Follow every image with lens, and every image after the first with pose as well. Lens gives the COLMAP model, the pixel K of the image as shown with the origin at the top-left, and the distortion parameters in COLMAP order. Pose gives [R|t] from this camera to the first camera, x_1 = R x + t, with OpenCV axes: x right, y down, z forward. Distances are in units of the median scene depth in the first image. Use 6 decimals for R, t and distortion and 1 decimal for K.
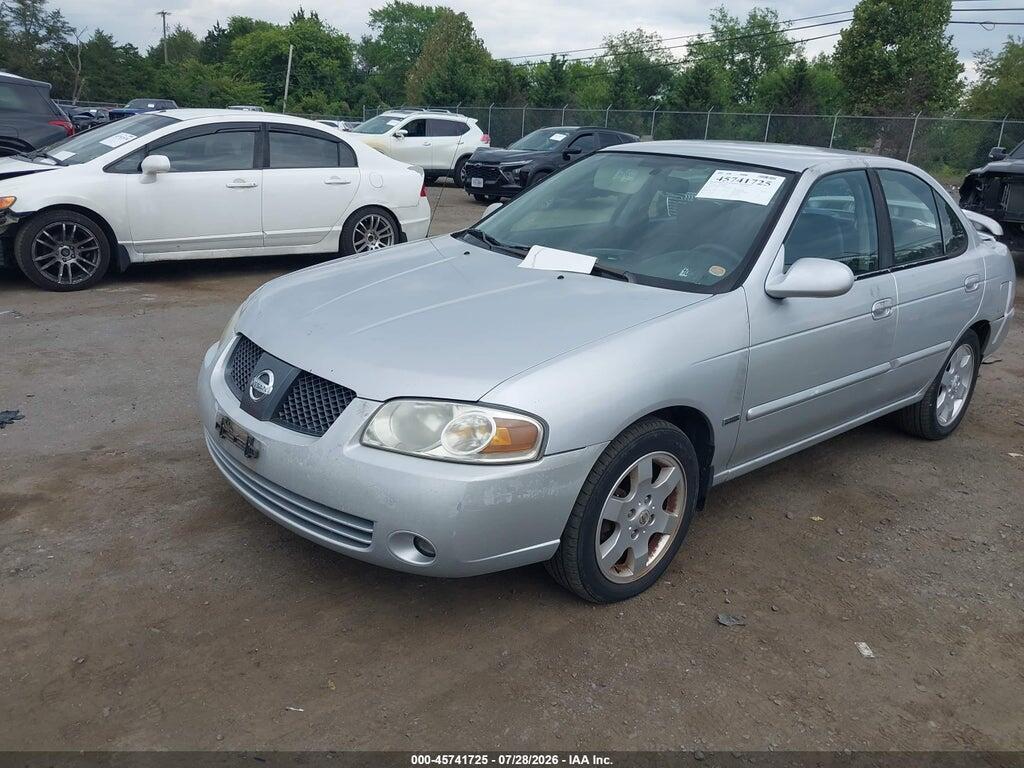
lens RADIAL K [[805.4, 0, 512.0], [0, 805.4, 384.0], [0, 0, 1]] dist [0.012286, -0.004213]
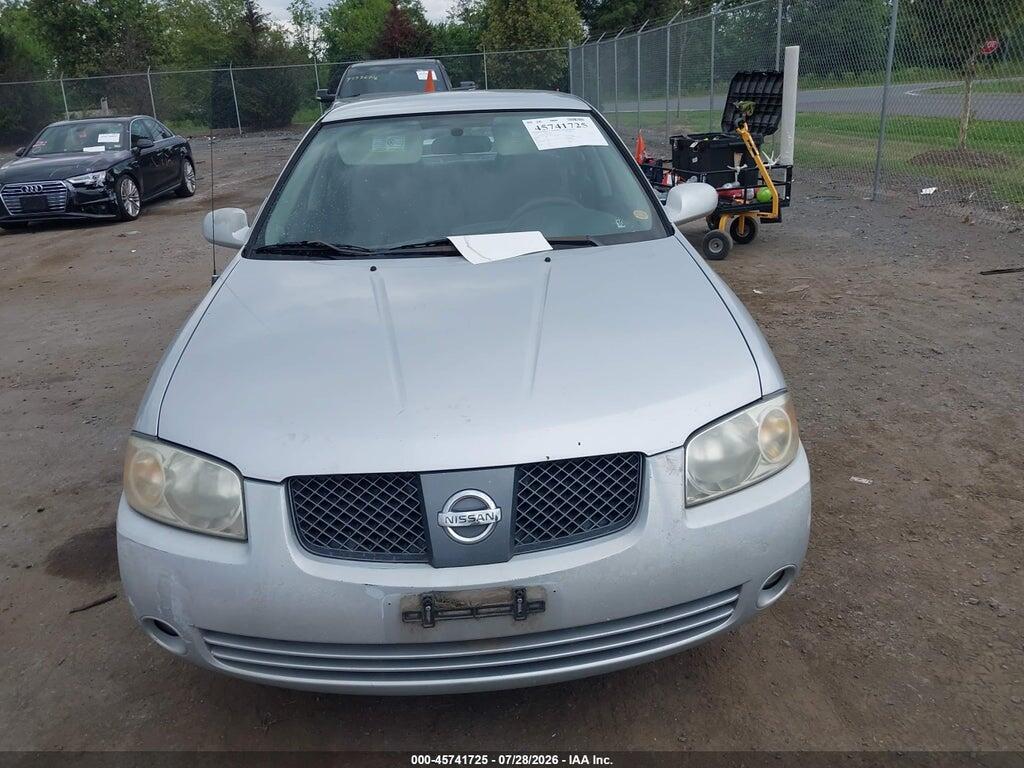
lens RADIAL K [[805.4, 0, 512.0], [0, 805.4, 384.0], [0, 0, 1]] dist [0.012286, -0.004213]
pose [[0.622706, -0.353878, 0.697859, -0.488004], [0.321626, 0.928816, 0.184004, -0.142982], [-0.713298, 0.109869, 0.692196, 0.353117]]
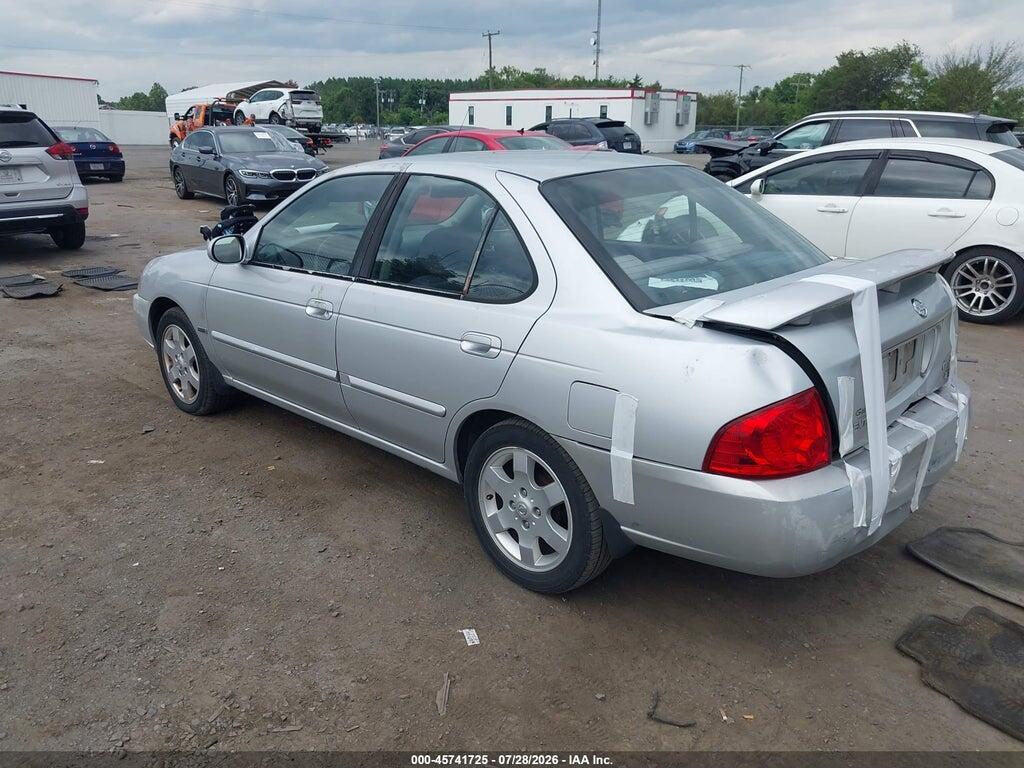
lens RADIAL K [[824.6, 0, 512.0], [0, 824.6, 384.0], [0, 0, 1]] dist [0.000531, -0.004992]
pose [[0.061361, 0.234771, -0.970112, 1.379306], [-0.300373, 0.931231, 0.206362, -0.262484], [0.951846, 0.278733, 0.127660, 1.050657]]
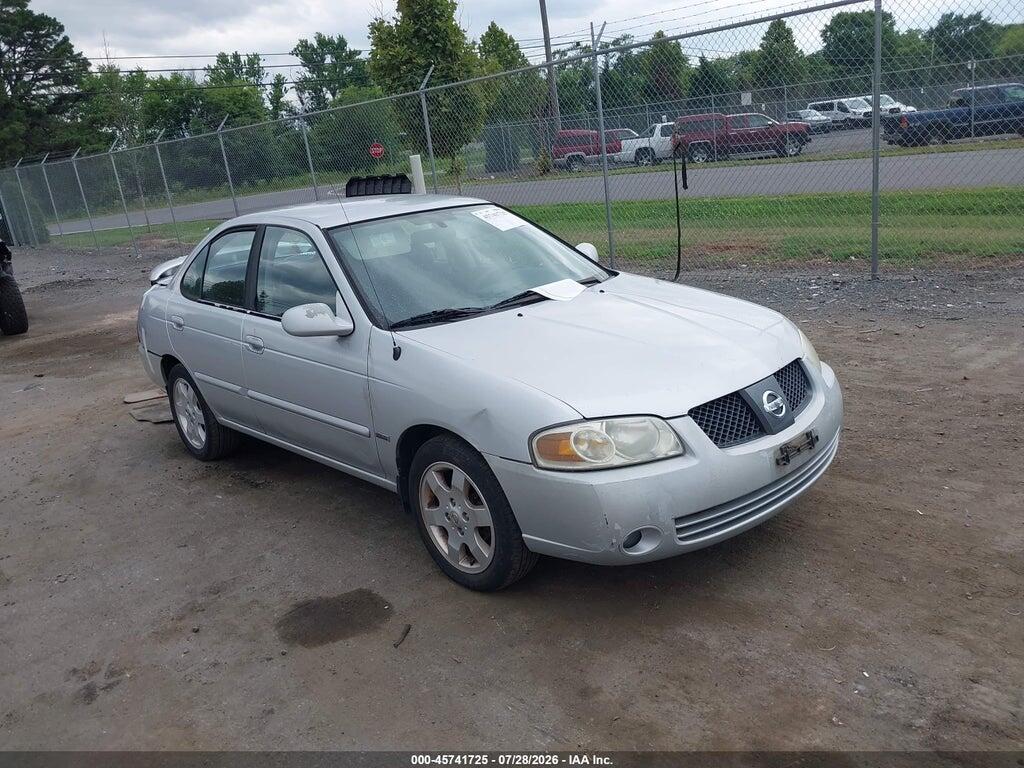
lens RADIAL K [[824.6, 0, 512.0], [0, 824.6, 384.0], [0, 0, 1]] dist [0.000531, -0.004992]
pose [[-0.003821, -0.335054, 0.942191, -0.980794], [0.412116, 0.857937, 0.306764, -0.375029], [-0.911123, 0.389465, 0.134803, 0.808839]]
